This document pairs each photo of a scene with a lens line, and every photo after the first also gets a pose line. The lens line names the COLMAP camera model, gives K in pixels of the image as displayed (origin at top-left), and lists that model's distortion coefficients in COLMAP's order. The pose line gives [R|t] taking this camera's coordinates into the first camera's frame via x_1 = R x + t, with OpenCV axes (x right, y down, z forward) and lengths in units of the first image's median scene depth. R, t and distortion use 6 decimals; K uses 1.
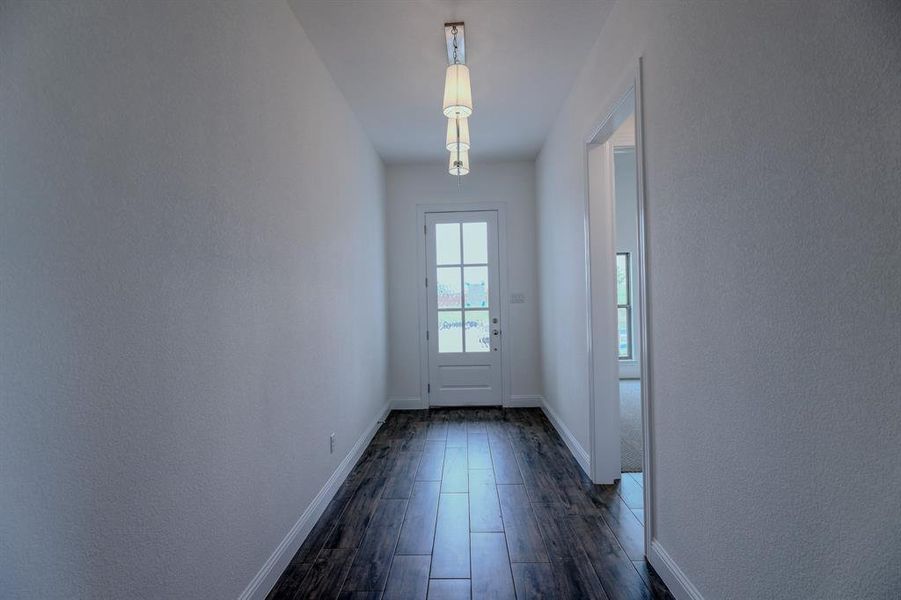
lens RADIAL K [[412.5, 0, 450.5], [0, 412.5, 297.9], [0, 0, 1]] dist [-0.002599, 0.000821]
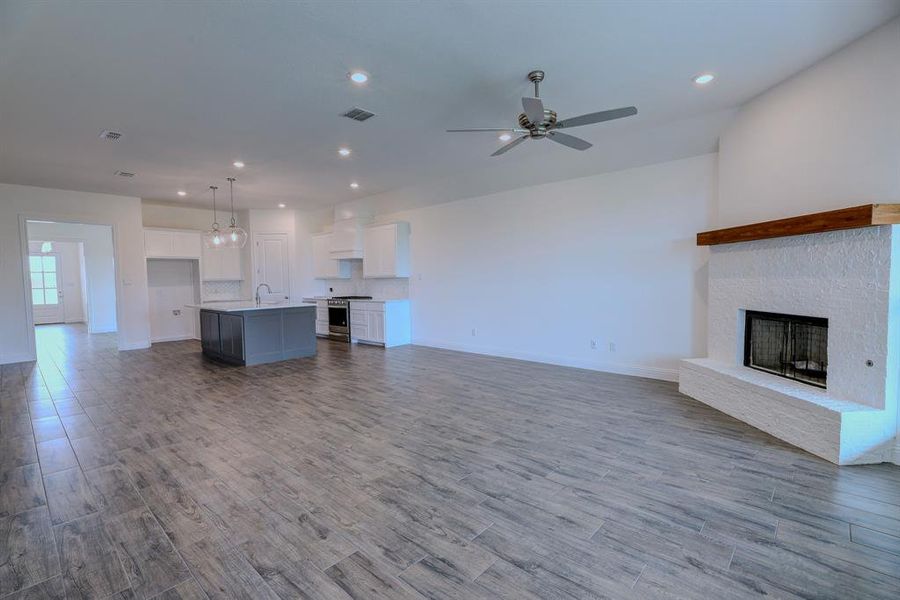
lens RADIAL K [[419.0, 0, 448.4], [0, 419.0, 293.7], [0, 0, 1]] dist [-0.001725, -0.000067]
pose [[0.682003, -0.018581, 0.731113, -0.169831], [-0.001721, 0.999634, 0.027011, -0.016921], [-0.731347, -0.019680, 0.681721, -2.857356]]
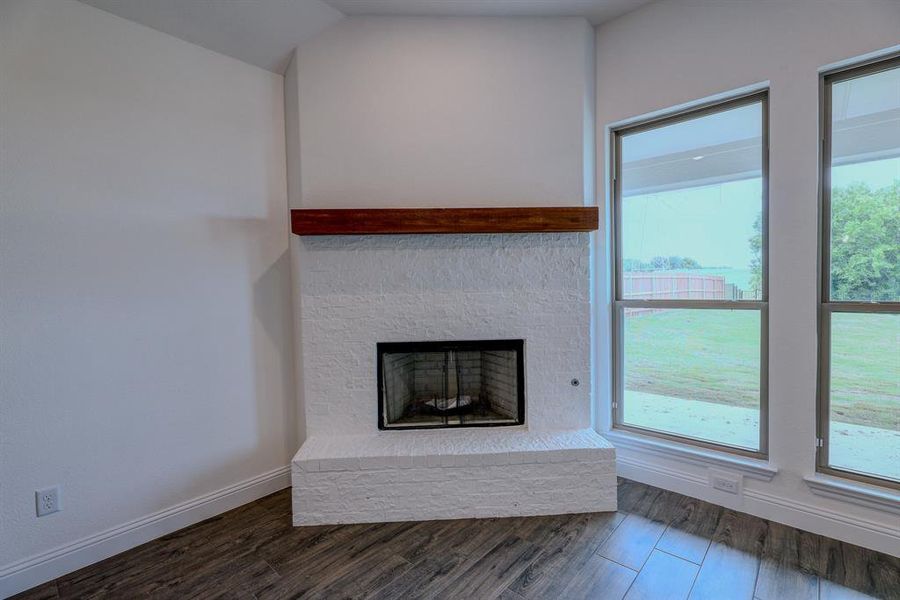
lens RADIAL K [[412.0, 0, 450.0], [0, 412.0, 297.9], [0, 0, 1]] dist [-0.002599, 0.000821]
pose [[-0.742954, 0.009226, 0.669279, 0.414484], [0.028820, 0.999419, 0.018215, -0.026676], [-0.668722, 0.032822, -0.742788, -2.403451]]
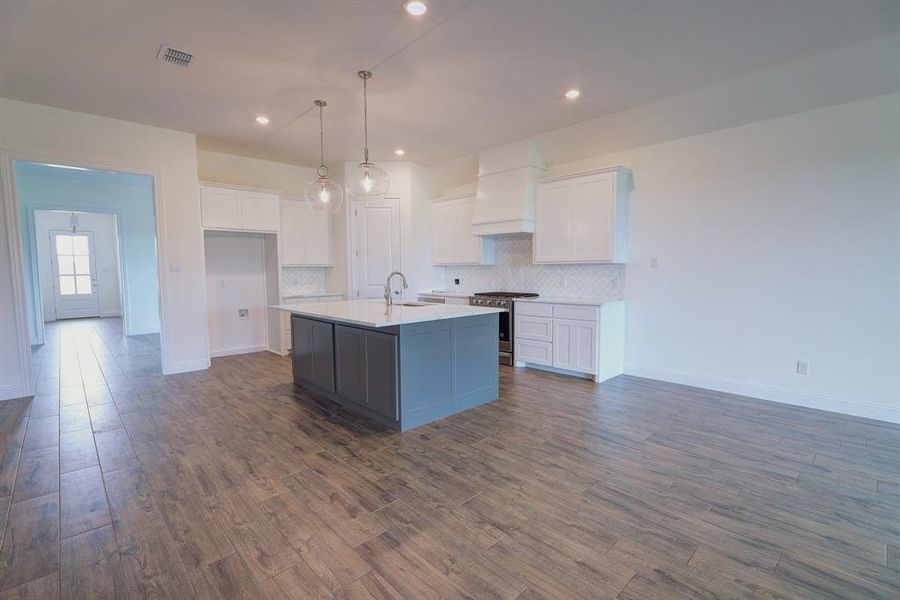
lens RADIAL K [[412.0, 0, 450.0], [0, 412.0, 297.9], [0, 0, 1]] dist [-0.002599, 0.000821]
pose [[0.722336, -0.034921, 0.690660, -0.045242], [-0.011708, 0.997964, 0.062703, -0.012009], [-0.691443, -0.053379, 0.720456, -2.042339]]
